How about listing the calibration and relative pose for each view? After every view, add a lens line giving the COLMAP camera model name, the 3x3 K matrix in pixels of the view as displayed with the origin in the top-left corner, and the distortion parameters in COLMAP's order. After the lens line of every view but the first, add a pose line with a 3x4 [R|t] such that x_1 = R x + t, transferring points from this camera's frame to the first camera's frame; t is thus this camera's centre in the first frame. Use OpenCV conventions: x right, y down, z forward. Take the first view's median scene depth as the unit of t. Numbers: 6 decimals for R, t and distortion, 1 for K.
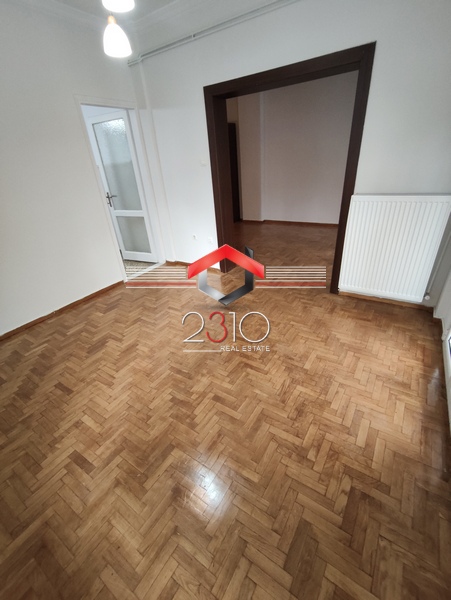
lens RADIAL K [[267.4, 0, 227.1], [0, 267.4, 303.2], [0, 0, 1]] dist [-0.003086, 0.003833]
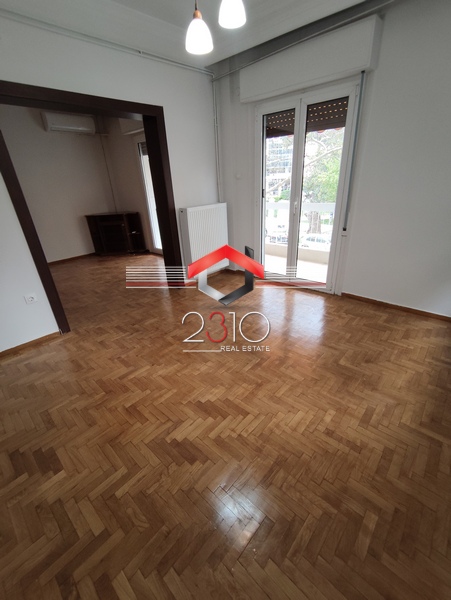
lens RADIAL K [[267.4, 0, 224.3], [0, 267.4, 300.7], [0, 0, 1]] dist [-0.003086, 0.003833]
pose [[0.163200, -0.349088, 0.922769, -1.008739], [0.499979, 0.835574, 0.227676, -0.236923], [-0.850521, 0.424209, 0.310902, 0.647521]]
